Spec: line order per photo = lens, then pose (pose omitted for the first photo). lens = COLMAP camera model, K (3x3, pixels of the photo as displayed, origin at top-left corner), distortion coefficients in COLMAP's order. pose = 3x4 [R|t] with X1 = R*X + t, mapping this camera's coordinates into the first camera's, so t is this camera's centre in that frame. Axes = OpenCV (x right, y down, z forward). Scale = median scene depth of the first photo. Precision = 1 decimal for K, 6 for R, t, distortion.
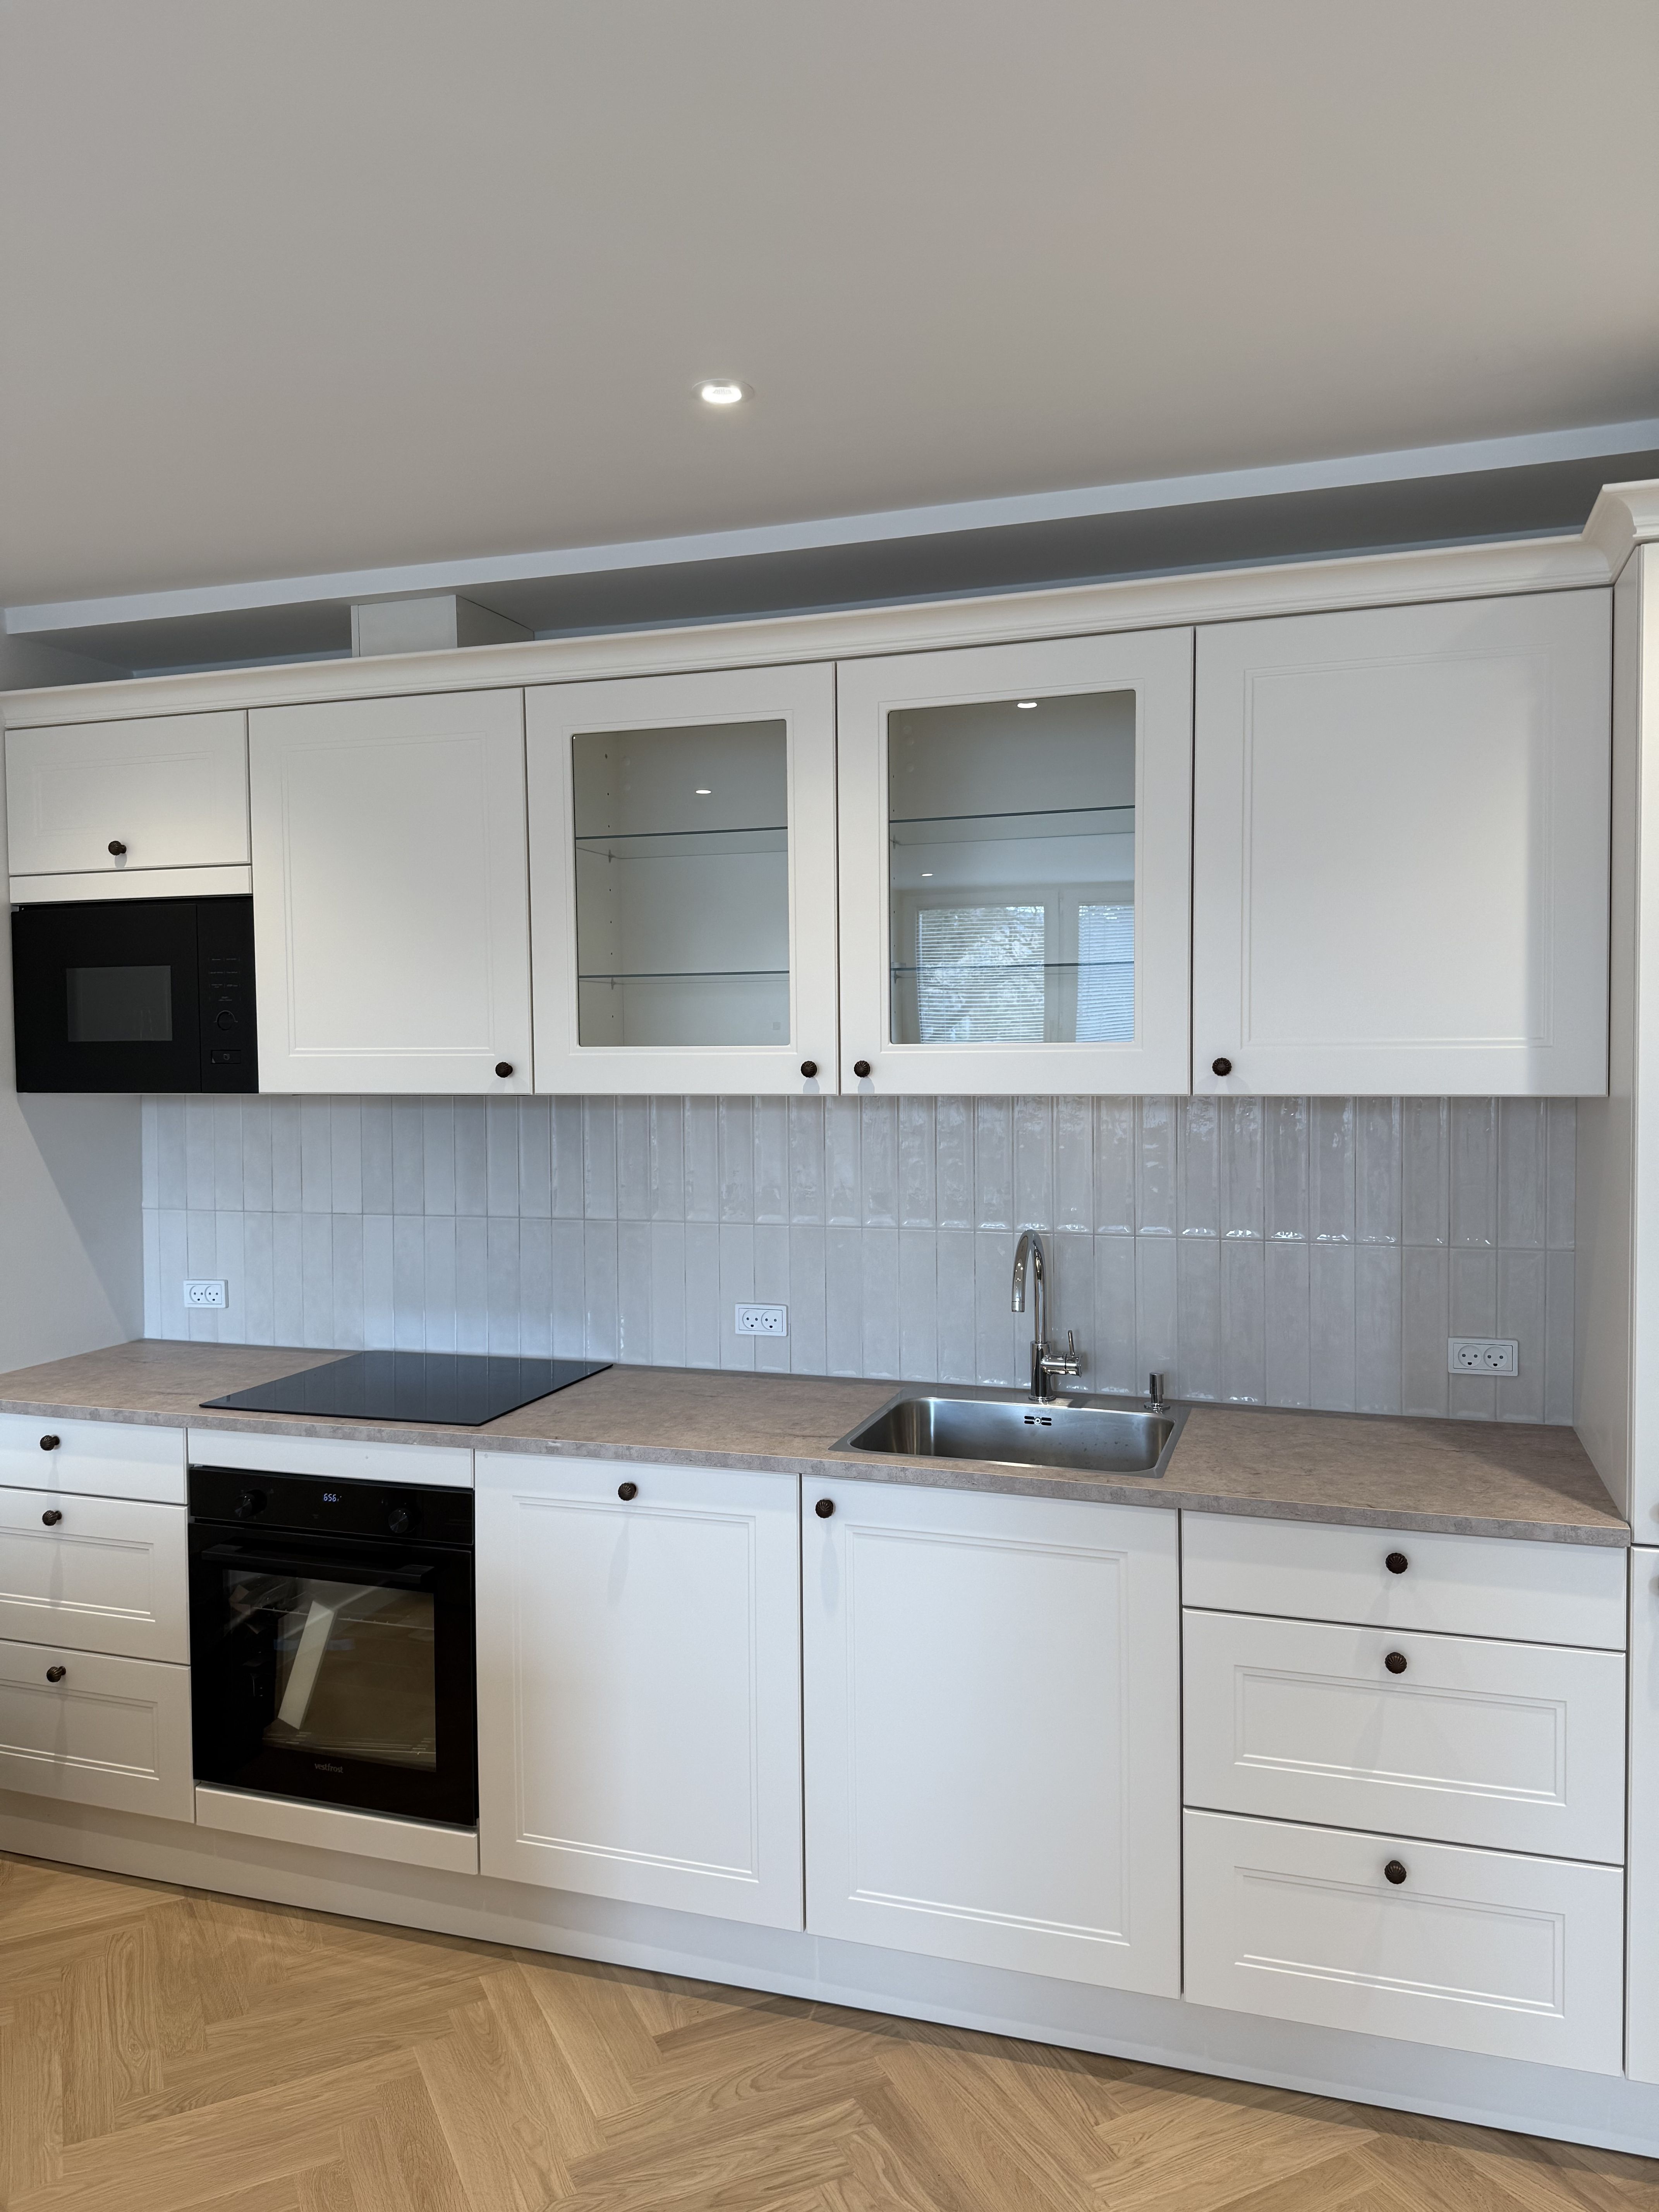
lens RADIAL K [[1553.8, 0, 829.5], [0, 1553.8, 1106.0], [0, 0, 1]] dist [-0.002449, -0.003614]
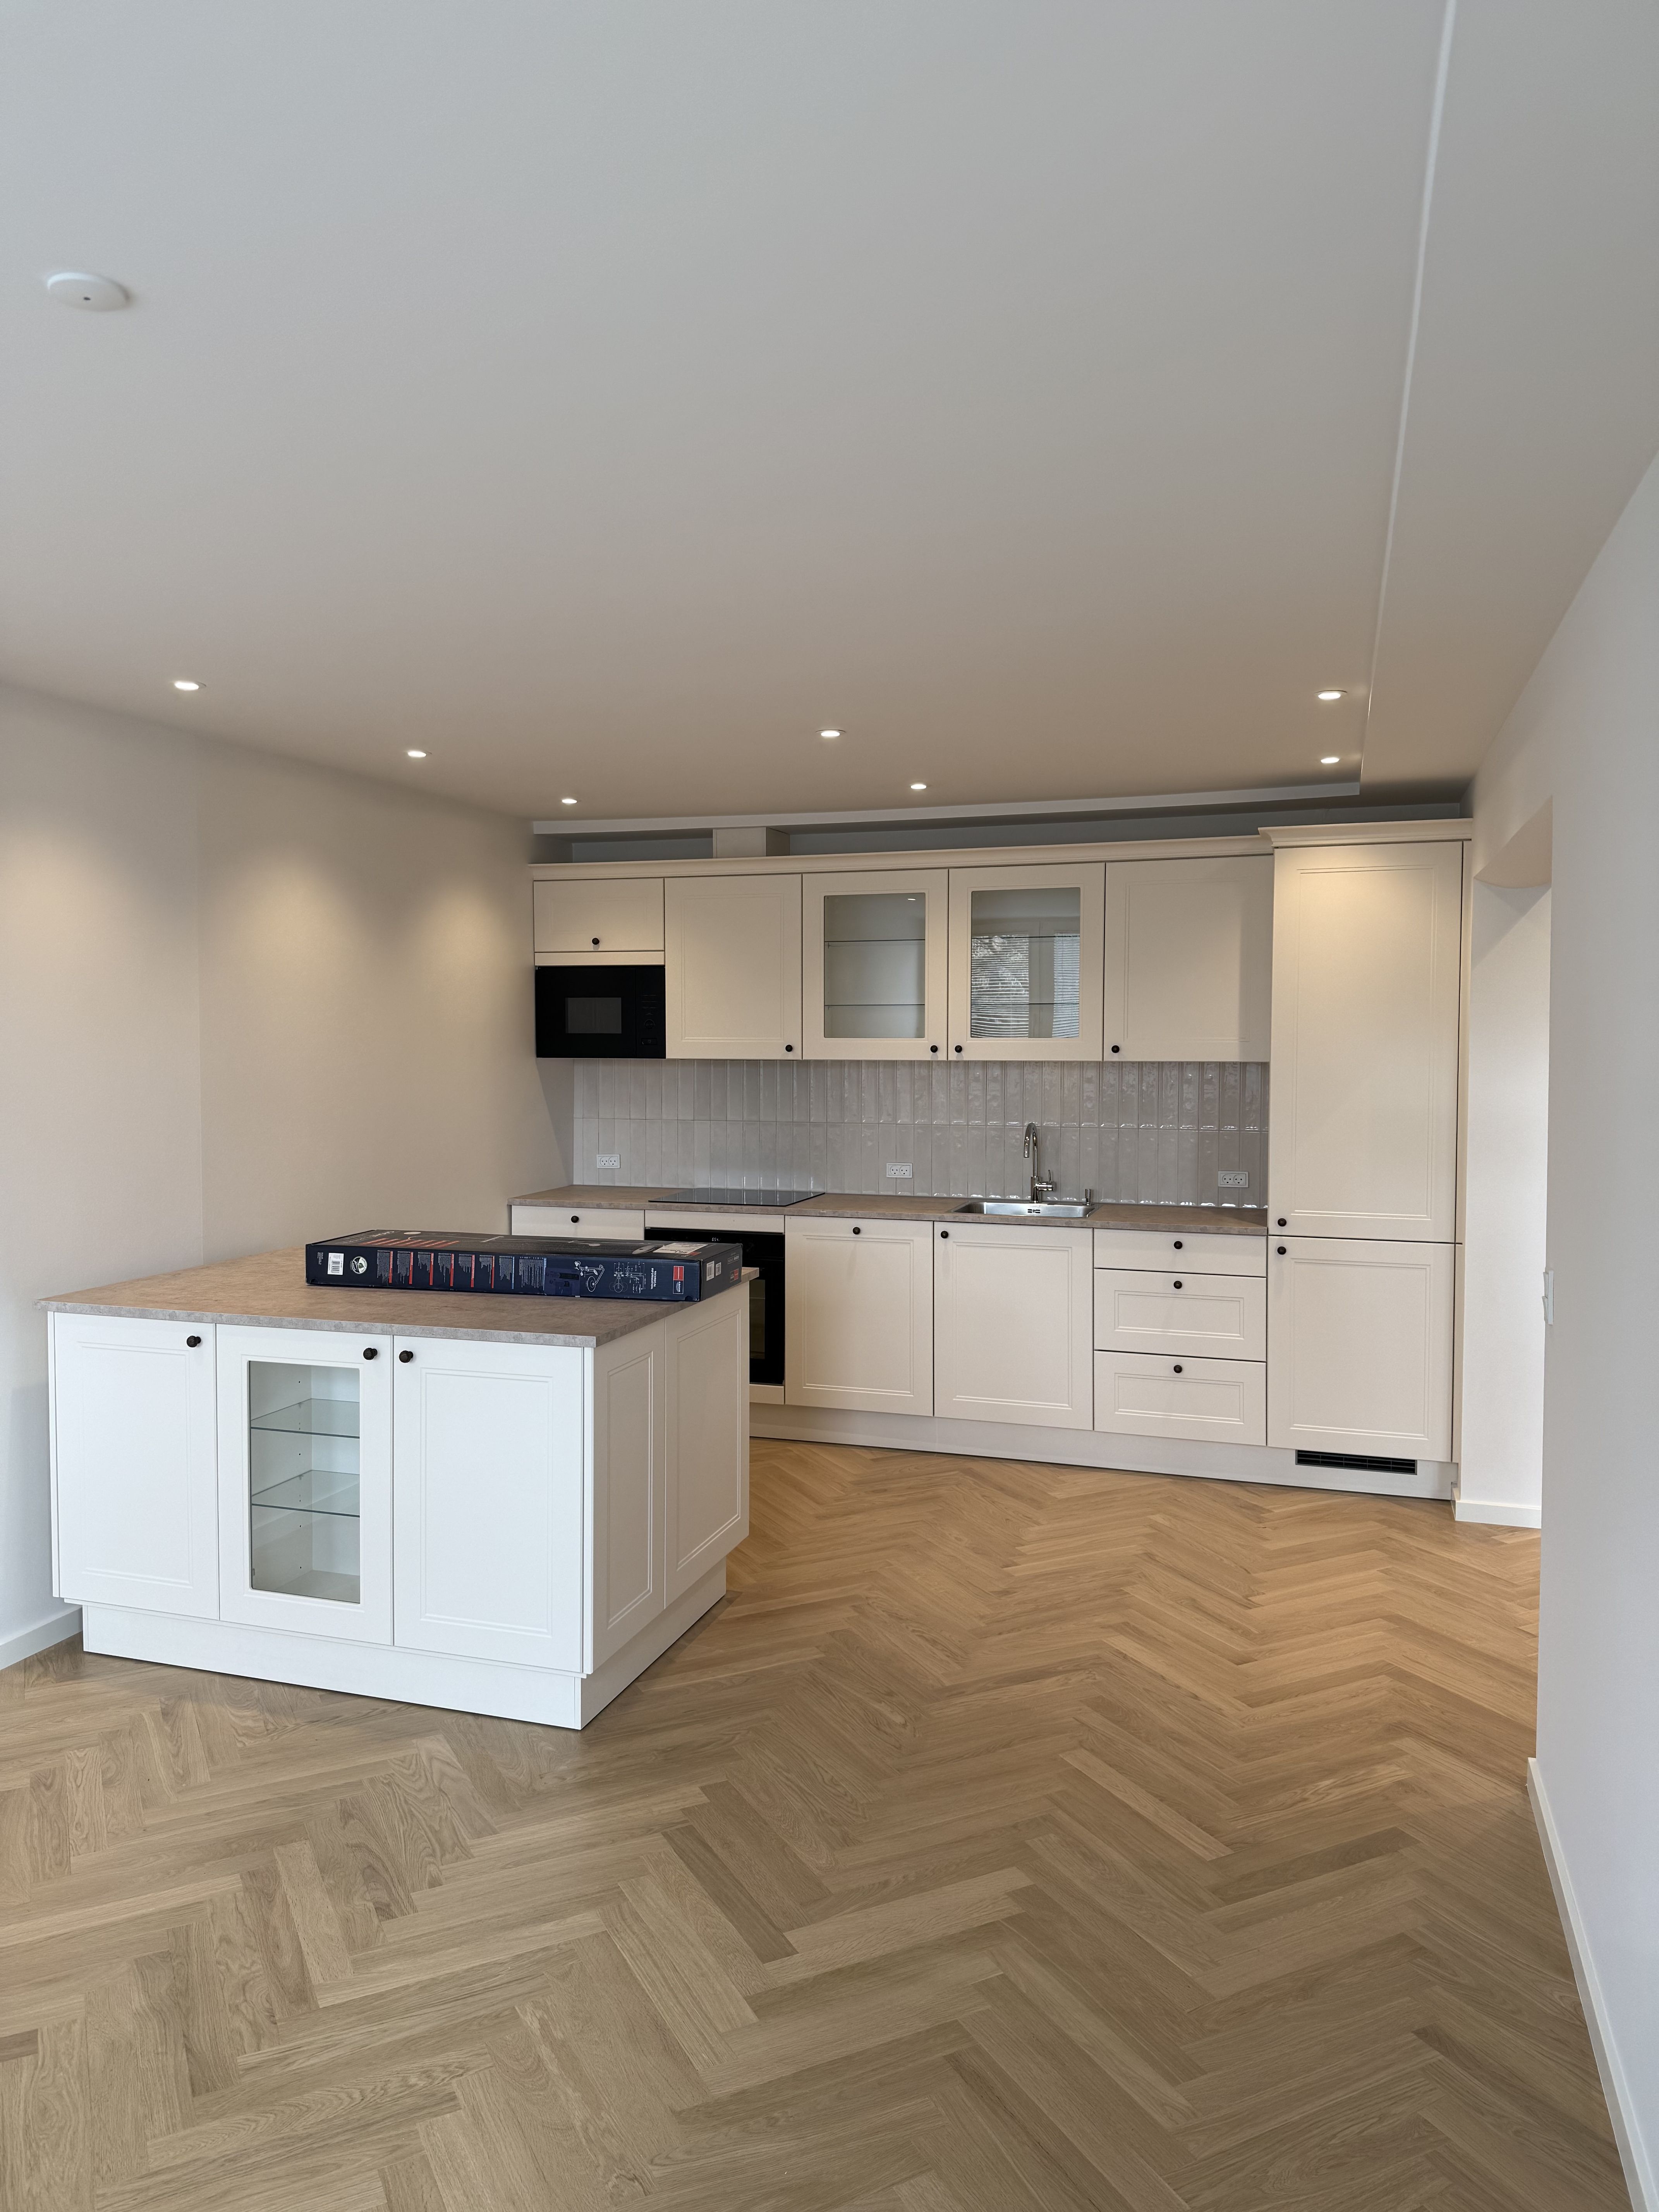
lens RADIAL K [[1576.4, 0, 768.3], [0, 1576.4, 1105.8], [0, 0, 1]] dist [0.002325, -0.000393]
pose [[0.999787, 0.008357, -0.018845, -0.199543], [-0.008198, 0.999930, 0.008474, 0.039457], [0.018915, -0.008318, 0.999786, -1.227821]]
